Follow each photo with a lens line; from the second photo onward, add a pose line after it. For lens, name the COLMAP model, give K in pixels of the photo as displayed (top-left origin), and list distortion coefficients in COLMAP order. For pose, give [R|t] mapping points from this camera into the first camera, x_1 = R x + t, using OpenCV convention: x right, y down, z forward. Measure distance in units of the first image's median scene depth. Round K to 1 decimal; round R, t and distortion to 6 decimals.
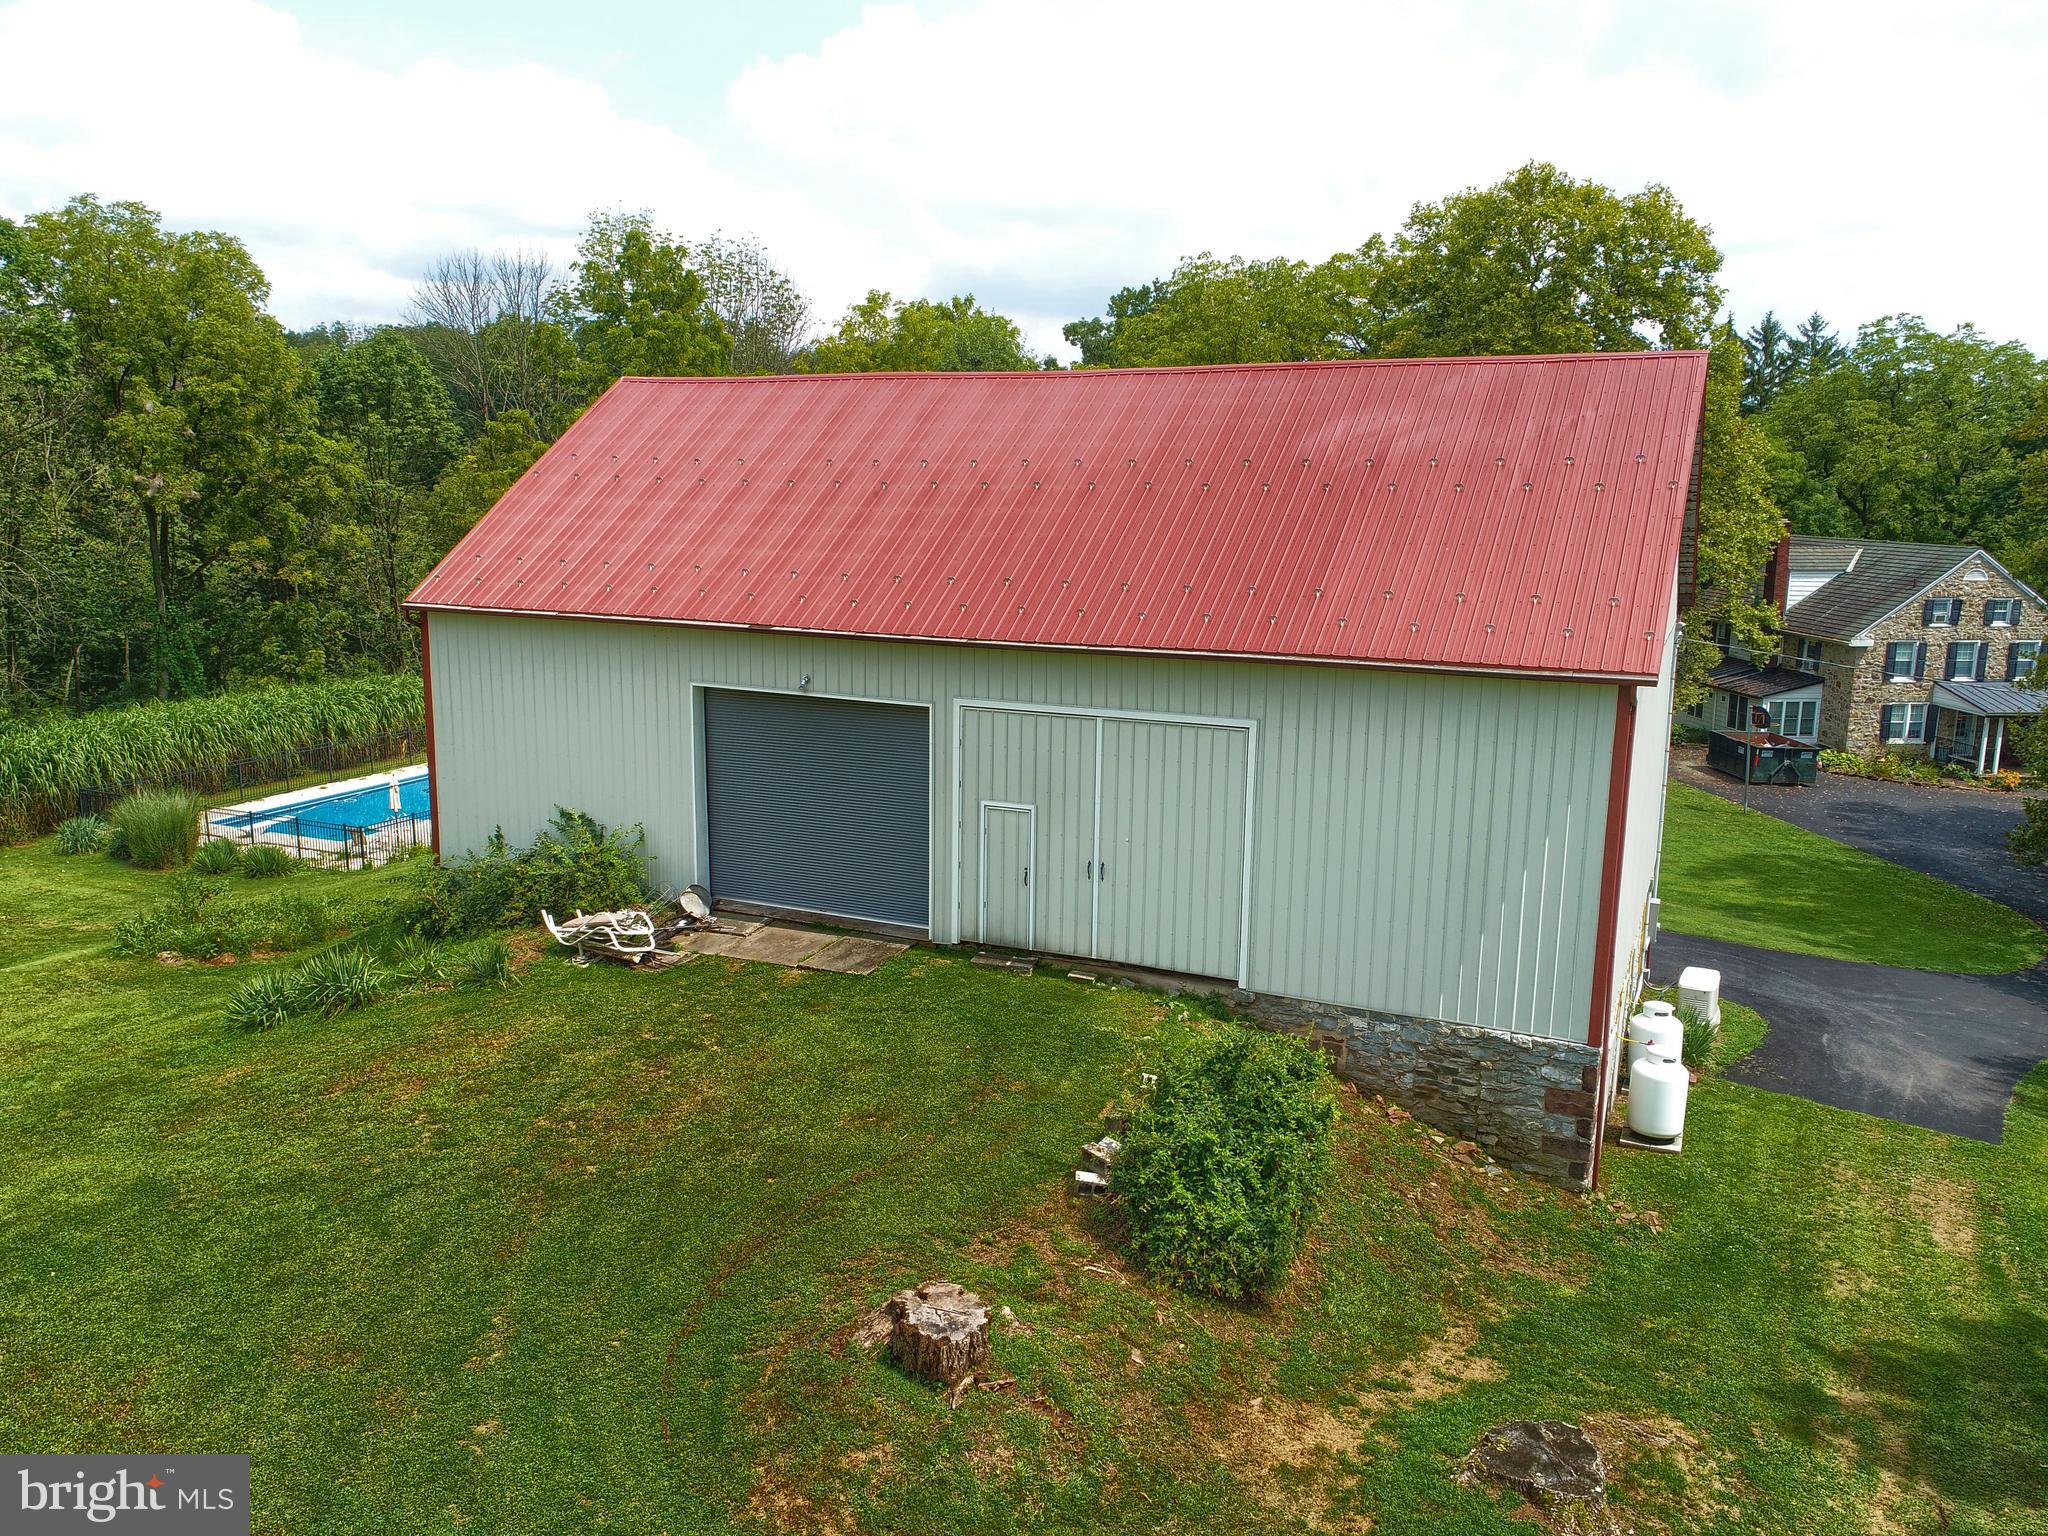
lens RADIAL K [[1578.4, 0, 1024.0], [0, 1578.4, 768.0], [0, 0, 1]] dist [0.035342, -0.002743]
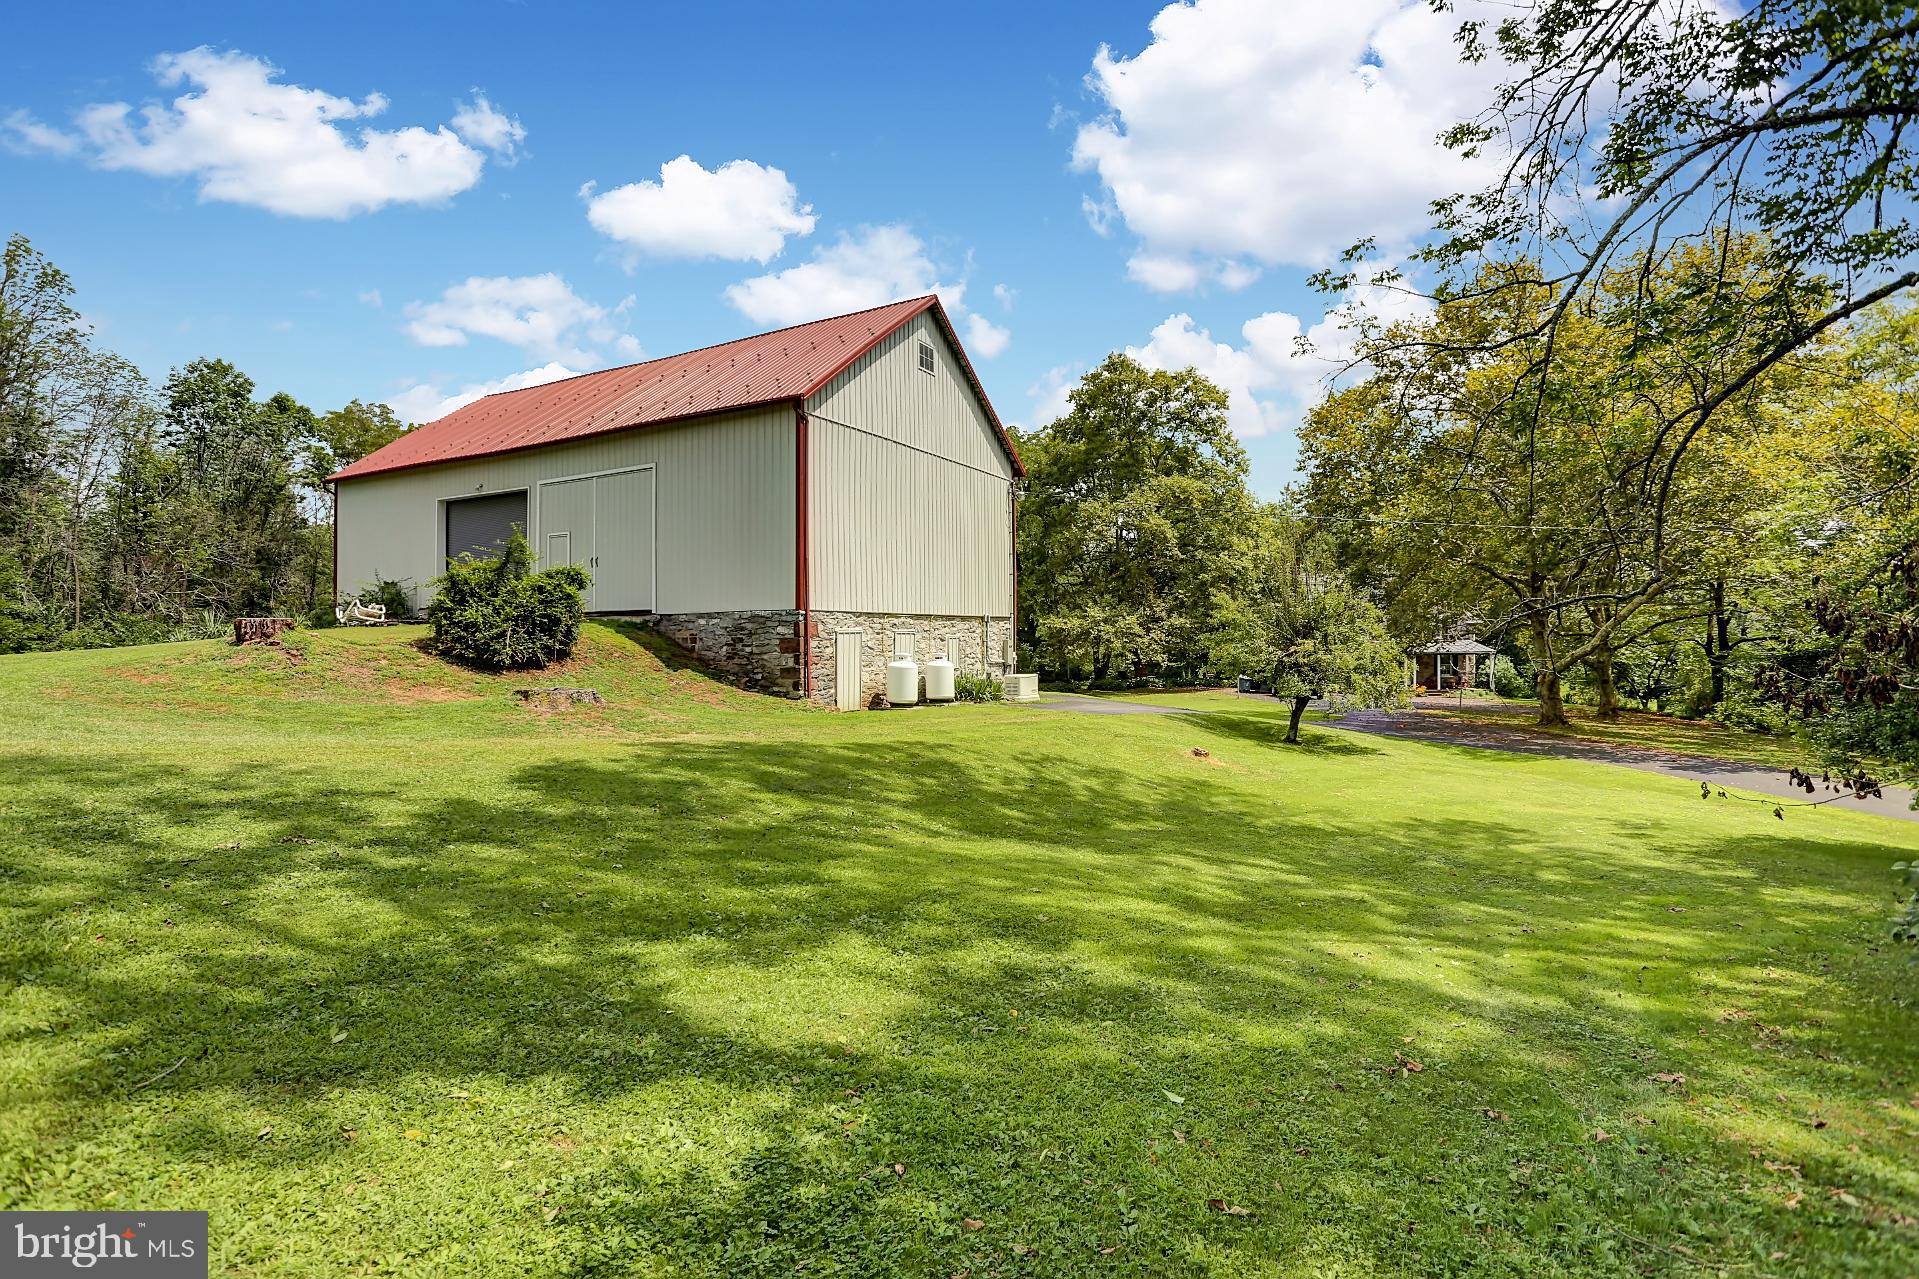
lens RADIAL K [[911.0, 0, 959.5], [0, 911.0, 639.5], [0, 0, 1]] dist [-0.033203, 0.000179]
pose [[0.996690, -0.021383, -0.078429, 0.521948], [0.006743, 0.983206, -0.182373, 0.333281], [0.081012, 0.181241, 0.980096, 0.041395]]
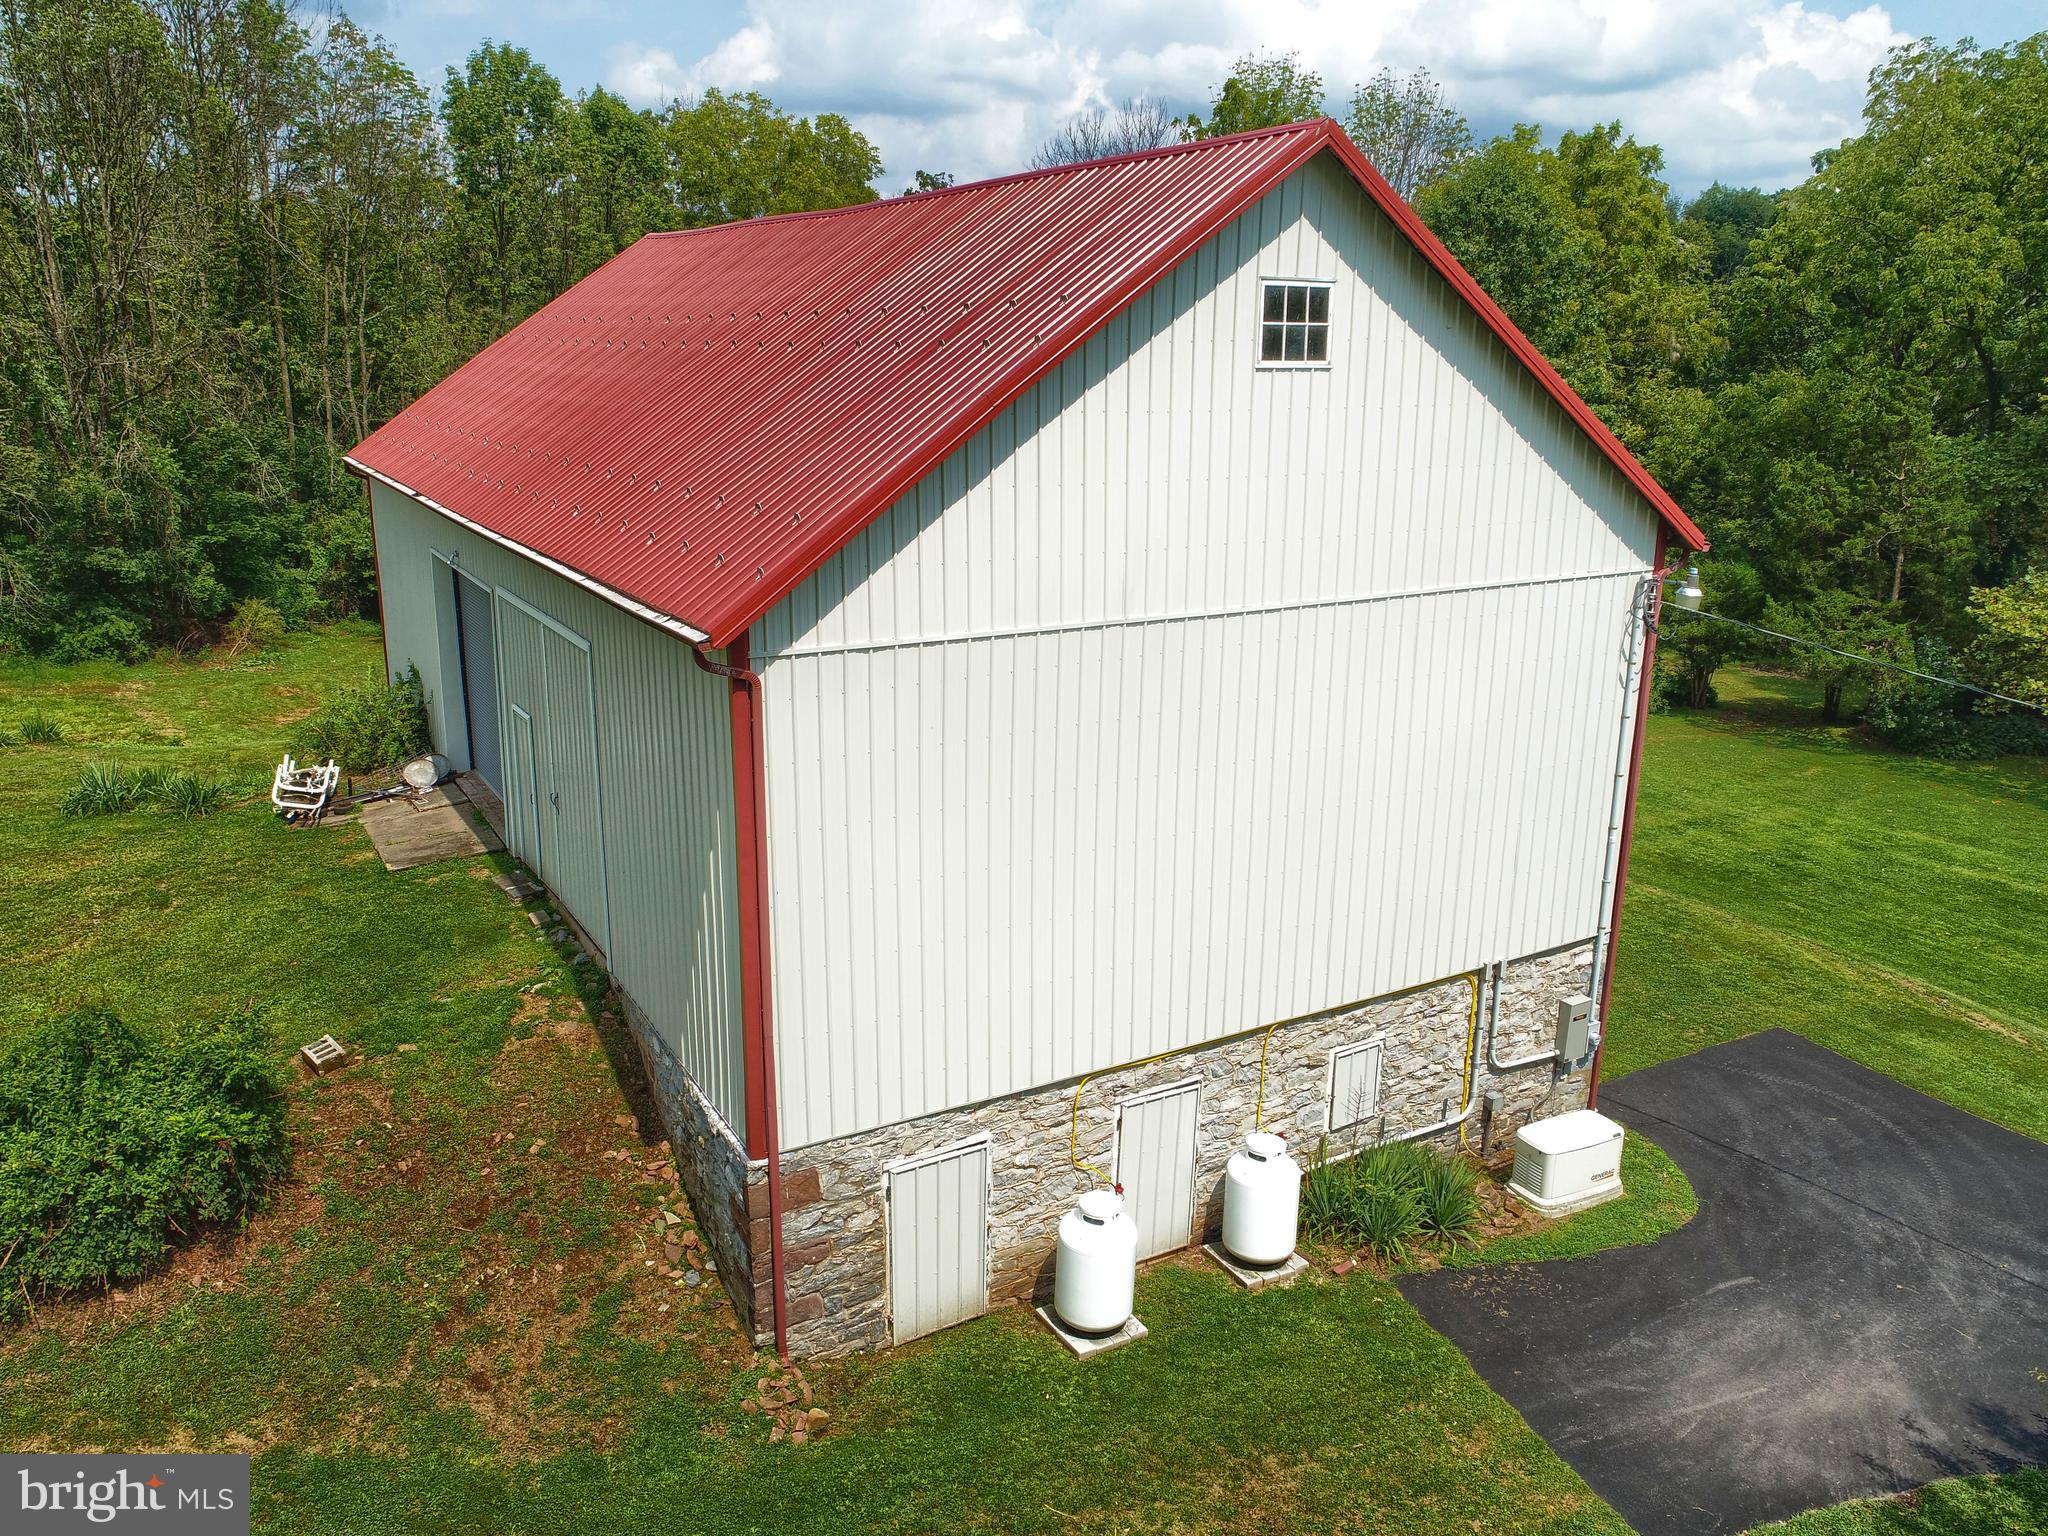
lens RADIAL K [[1565.0, 0, 1024.0], [0, 1565.0, 768.0], [0, 0, 1]] dist [-0.001720, 0.004153]
pose [[0.812759, 0.147112, -0.563720, 0.695115], [-0.104895, 0.988733, 0.106791, -0.064818], [0.573079, -0.027664, 0.819033, 0.444596]]
